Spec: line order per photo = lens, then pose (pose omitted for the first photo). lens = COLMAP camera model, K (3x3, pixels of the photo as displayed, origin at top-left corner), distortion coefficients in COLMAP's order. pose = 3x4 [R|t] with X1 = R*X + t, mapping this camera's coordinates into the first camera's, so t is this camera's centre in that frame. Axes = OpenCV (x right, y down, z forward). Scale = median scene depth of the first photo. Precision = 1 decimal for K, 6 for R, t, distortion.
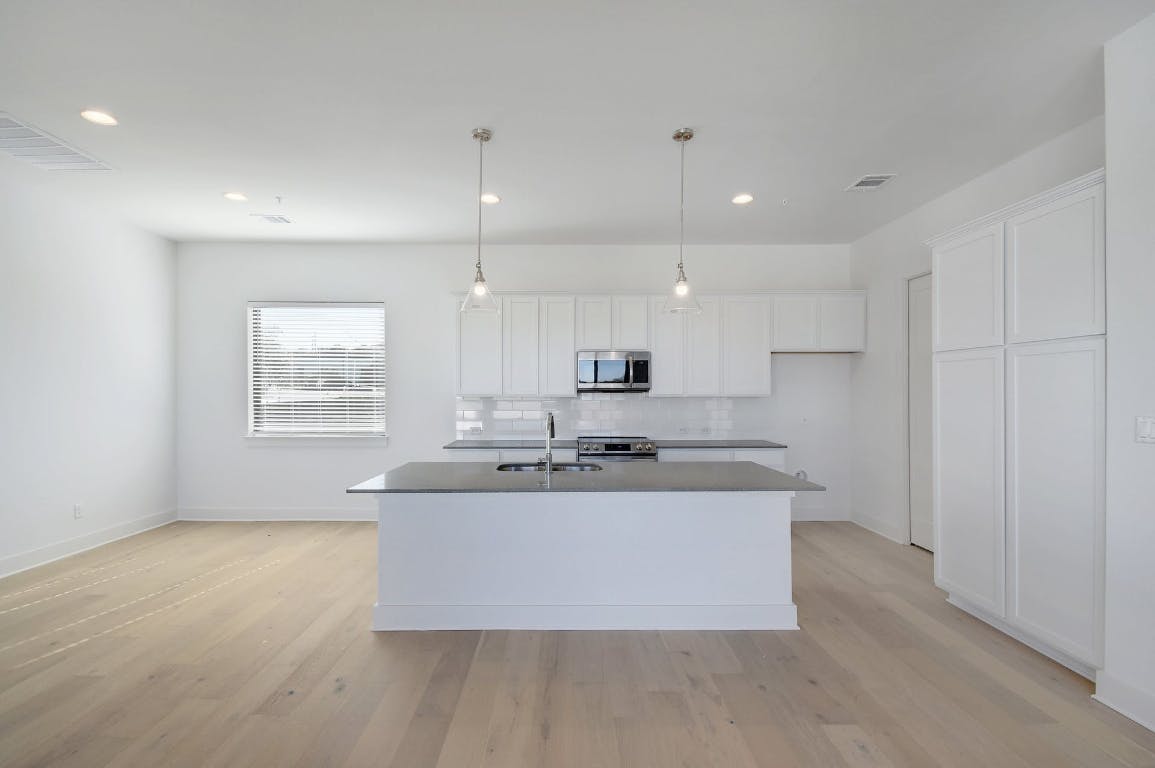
lens RADIAL K [[523.3, 0, 563.6], [0, 523.3, 384.0], [0, 0, 1]] dist [0.001320, -0.020046]
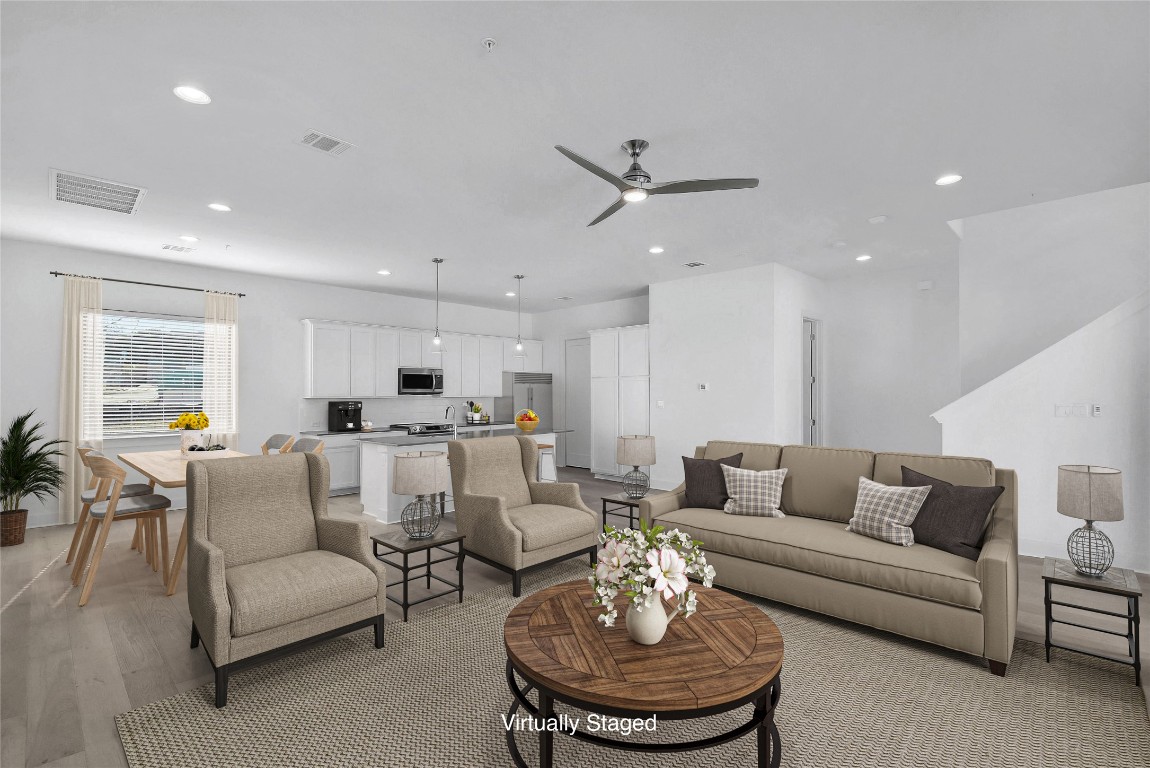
lens RADIAL K [[516.7, 0, 593.2], [0, 516.7, 391.6], [0, 0, 1]] dist [-0.000600, -0.028366]
pose [[0.677637, 0.003918, 0.735386, -0.748195], [-0.003185, 0.999992, -0.002393, 0.009032], [-0.735389, -0.000721, 0.677644, -0.469035]]
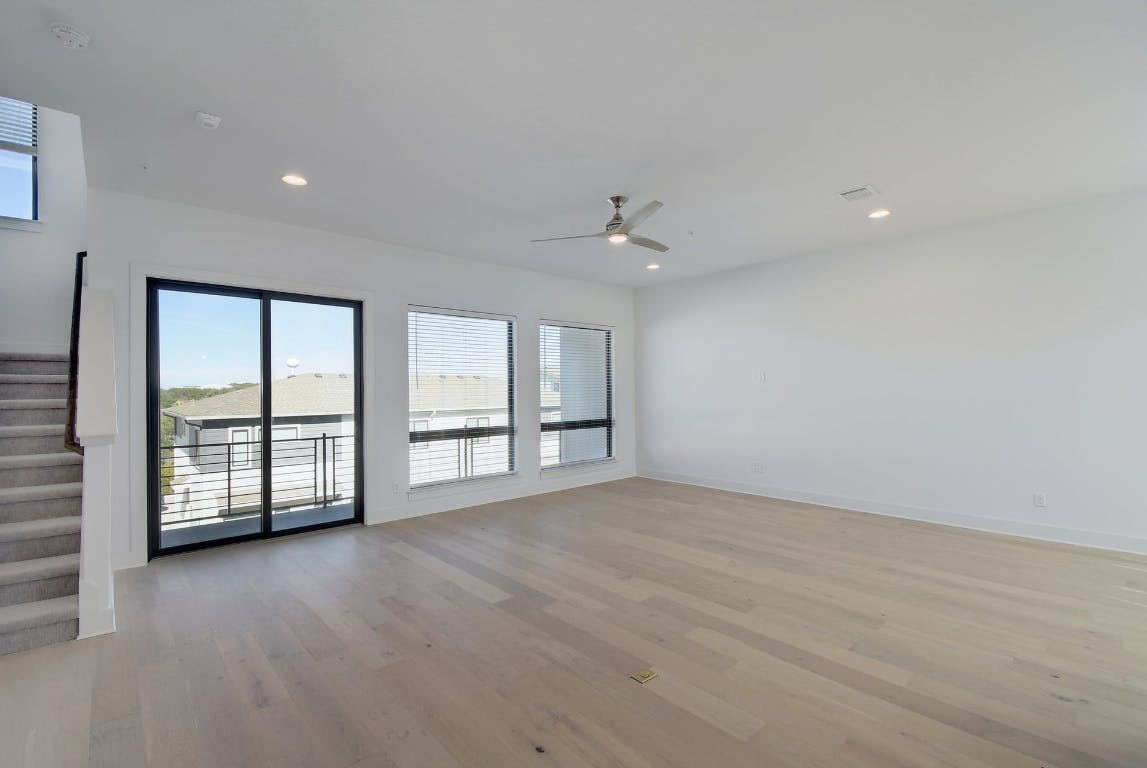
lens RADIAL K [[507.7, 0, 570.4], [0, 507.7, 387.2], [0, 0, 1]] dist [0.015570, -0.018085]
pose [[-0.746192, 0.003087, -0.665724, 0.417570], [0.015803, 0.999790, -0.013076, 0.009798], [0.665543, -0.020278, -0.746084, 0.548130]]
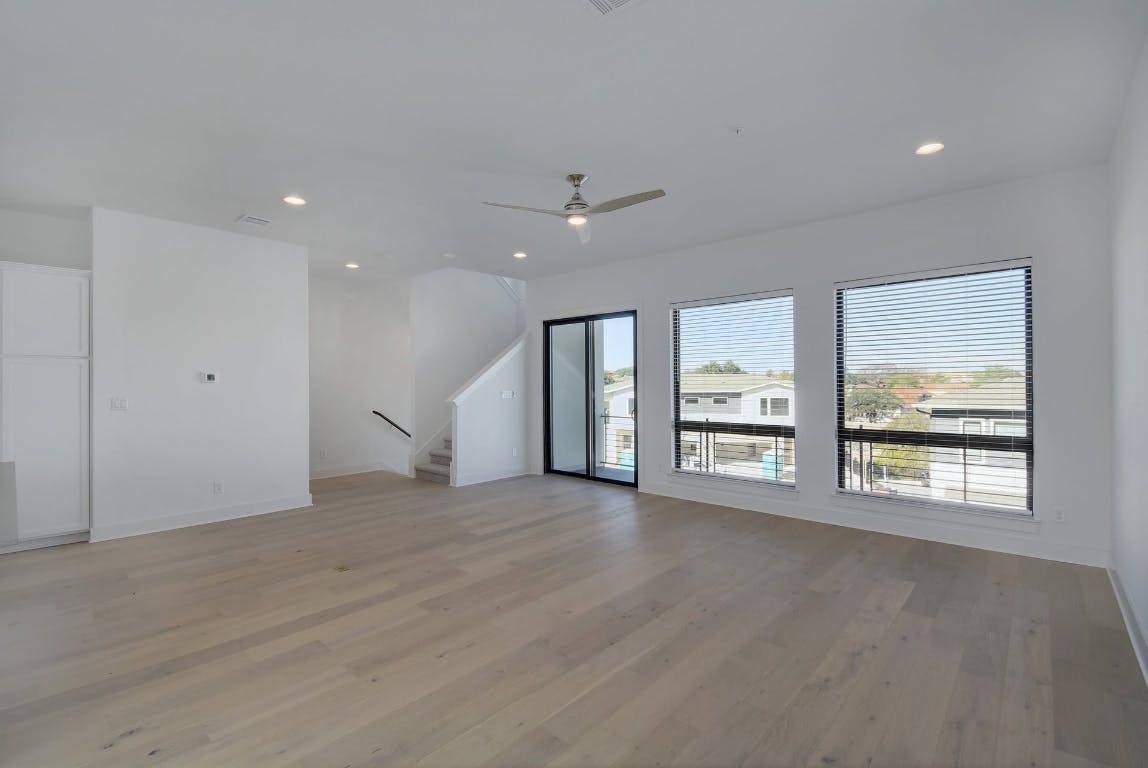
lens RADIAL K [[512.0, 0, 569.6], [0, 512.0, 387.0], [0, 0, 1]] dist [0.014497, -0.018412]
pose [[-0.734412, -0.001051, 0.678703, -0.758407], [-0.002196, 0.999997, -0.000828, 0.009825], [-0.678700, -0.002099, -0.734413, 0.560943]]
